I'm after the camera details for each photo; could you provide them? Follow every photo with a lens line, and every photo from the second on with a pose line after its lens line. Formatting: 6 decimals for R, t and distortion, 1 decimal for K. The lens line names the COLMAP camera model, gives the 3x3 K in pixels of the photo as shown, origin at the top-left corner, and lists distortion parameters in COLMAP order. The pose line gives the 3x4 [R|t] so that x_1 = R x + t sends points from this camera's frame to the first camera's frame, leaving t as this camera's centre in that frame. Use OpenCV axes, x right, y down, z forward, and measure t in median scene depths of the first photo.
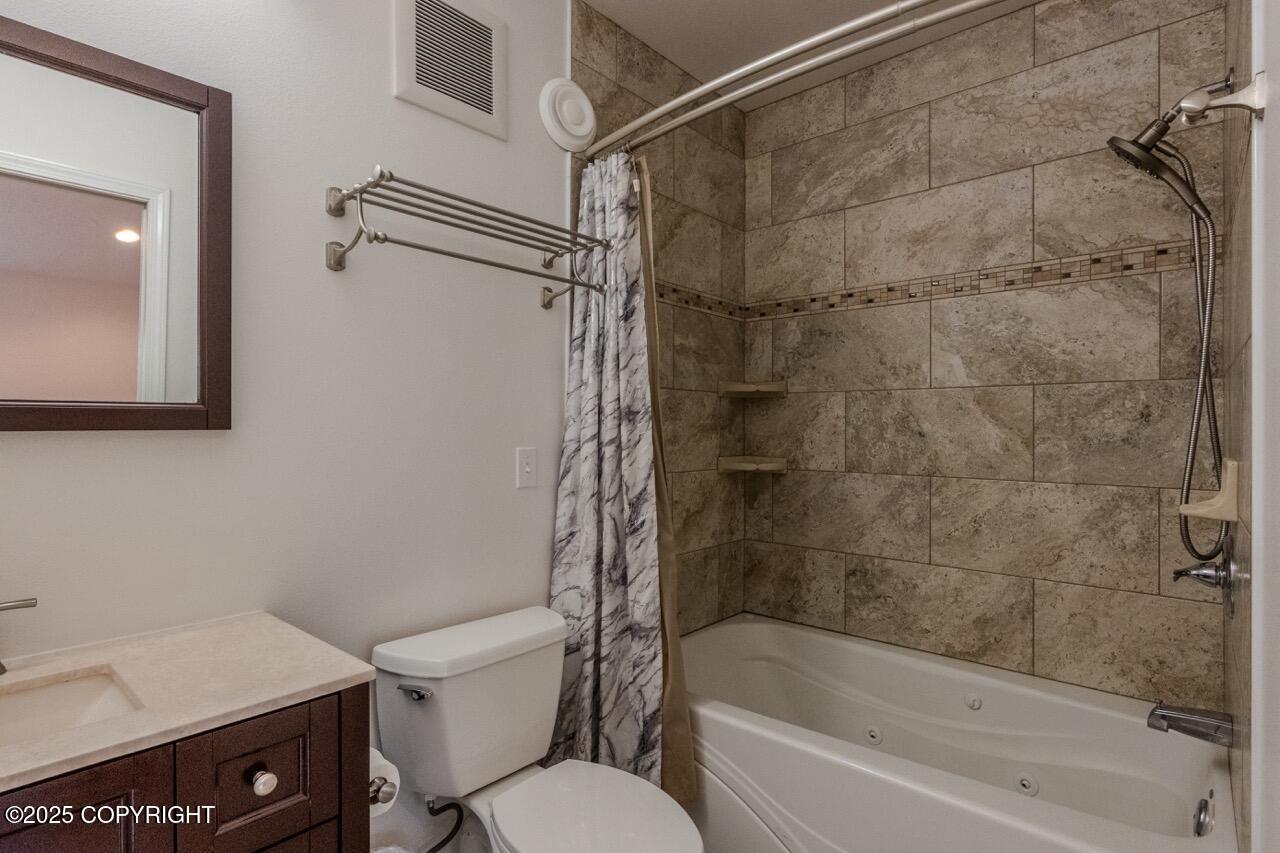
lens RADIAL K [[634.9, 0, 639.6], [0, 634.9, 429.3], [0, 0, 1]] dist [-0.013025, 0.003318]
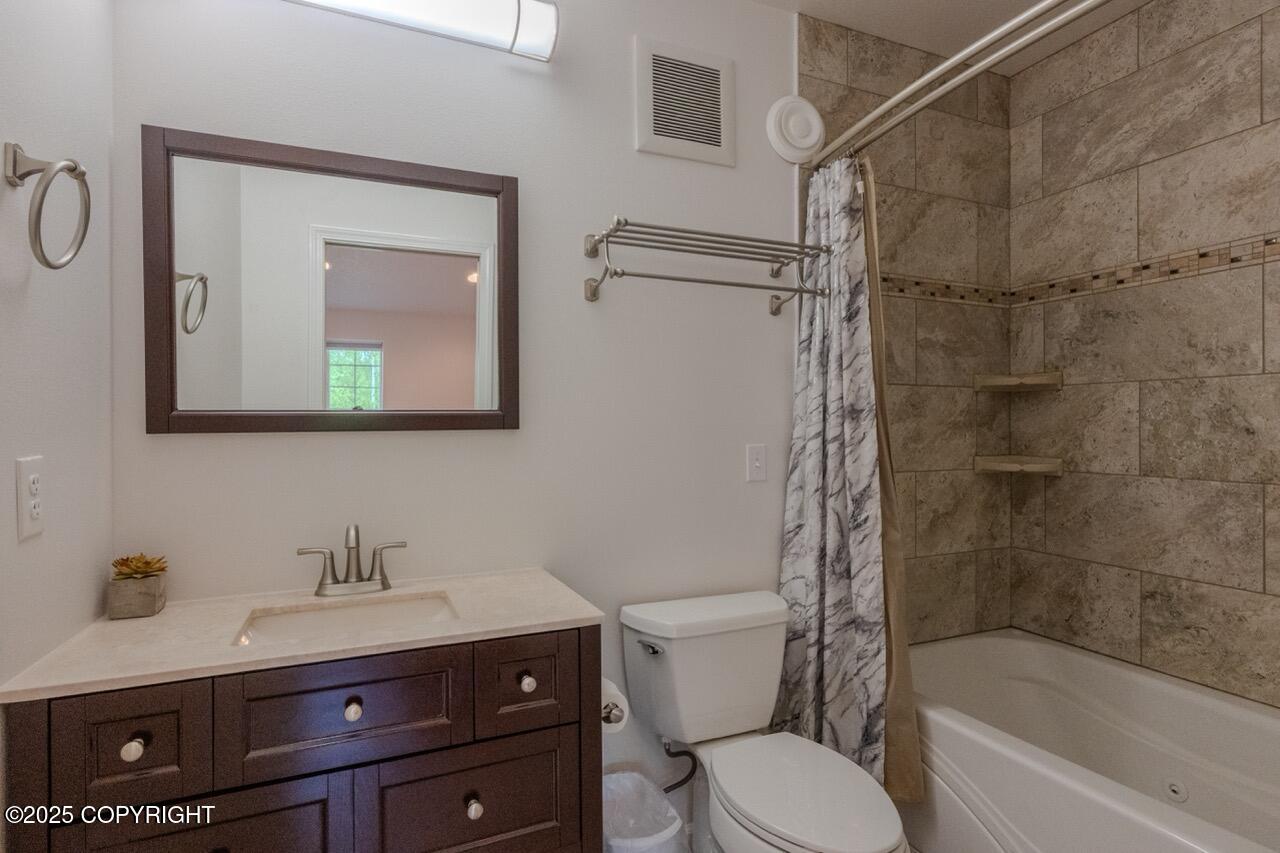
lens RADIAL K [[634.9, 0, 635.5], [0, 634.9, 430.6], [0, 0, 1]] dist [-0.013025, 0.003318]
pose [[0.903564, -0.004410, -0.428430, 0.087515], [0.005665, 0.999983, 0.001656, 0.001708], [0.428416, -0.003923, 0.903573, -0.062693]]
